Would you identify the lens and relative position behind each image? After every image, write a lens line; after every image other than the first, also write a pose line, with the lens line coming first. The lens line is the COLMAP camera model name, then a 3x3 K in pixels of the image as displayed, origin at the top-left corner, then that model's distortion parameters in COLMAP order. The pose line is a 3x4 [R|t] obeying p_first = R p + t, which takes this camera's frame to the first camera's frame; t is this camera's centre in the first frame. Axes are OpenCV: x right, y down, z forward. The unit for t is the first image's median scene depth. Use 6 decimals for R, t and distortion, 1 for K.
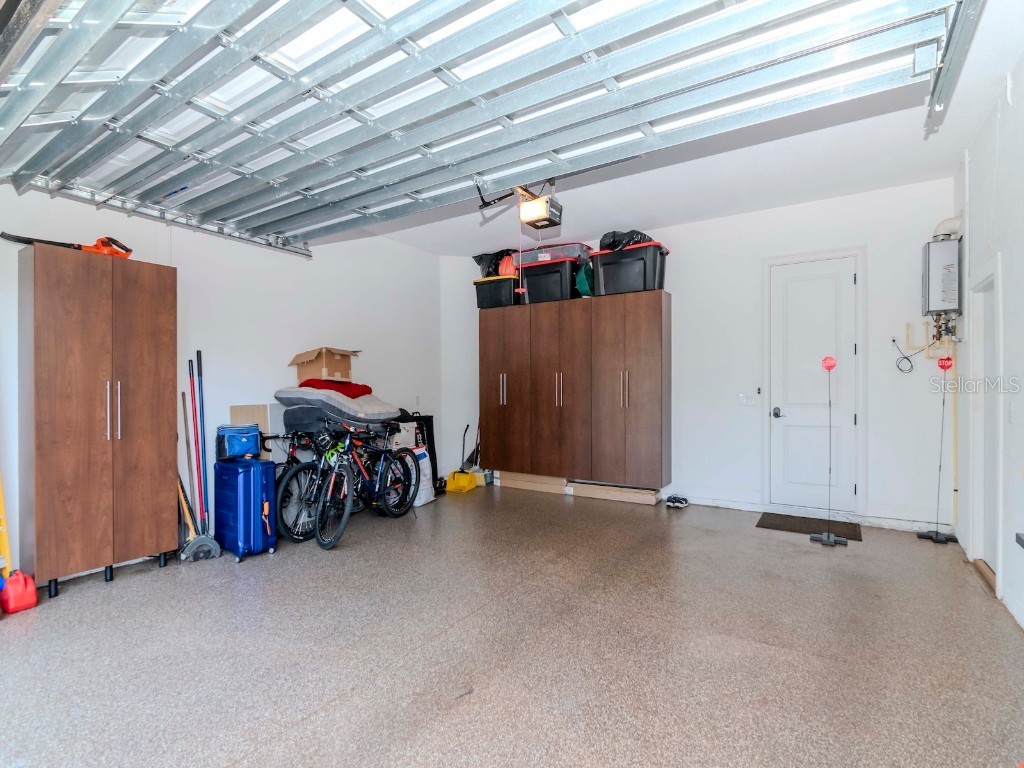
lens RADIAL K [[500.2, 0, 508.7], [0, 500.2, 386.0], [0, 0, 1]] dist [-0.005925, -0.003541]
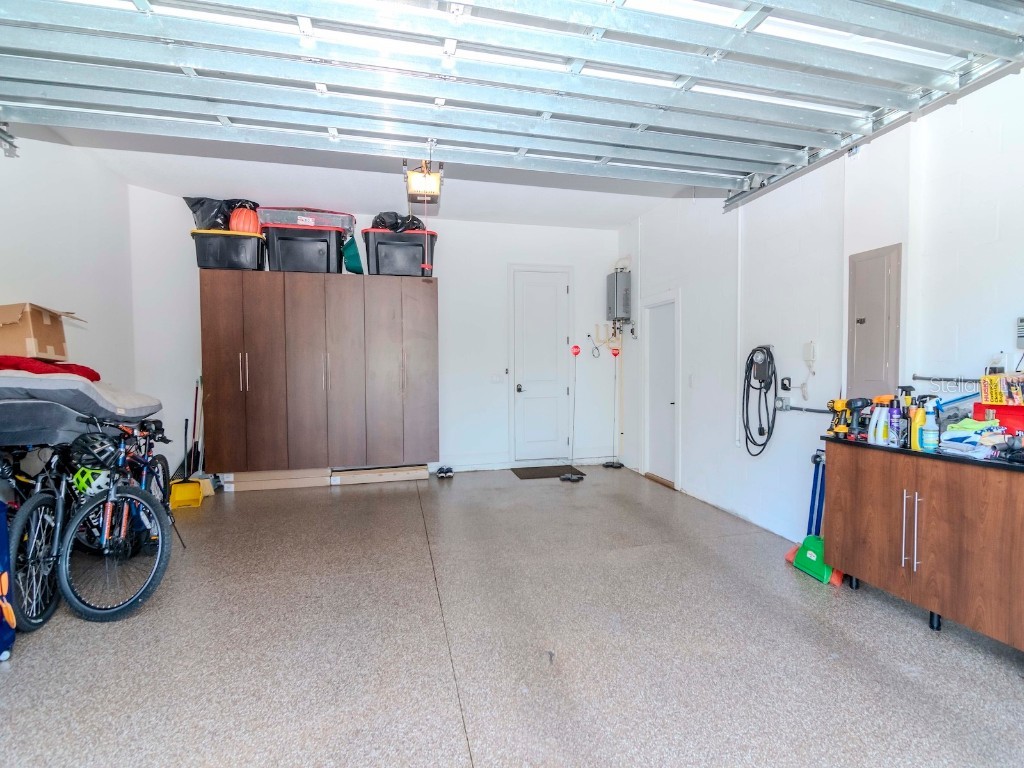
lens RADIAL K [[500.2, 0, 511.5], [0, 500.2, 383.9], [0, 0, 1]] dist [-0.005925, -0.003541]
pose [[0.673724, -0.025568, 0.738540, -0.417144], [0.005005, 0.999536, 0.030037, 0.004226], [-0.738966, -0.016540, 0.673540, 0.166840]]
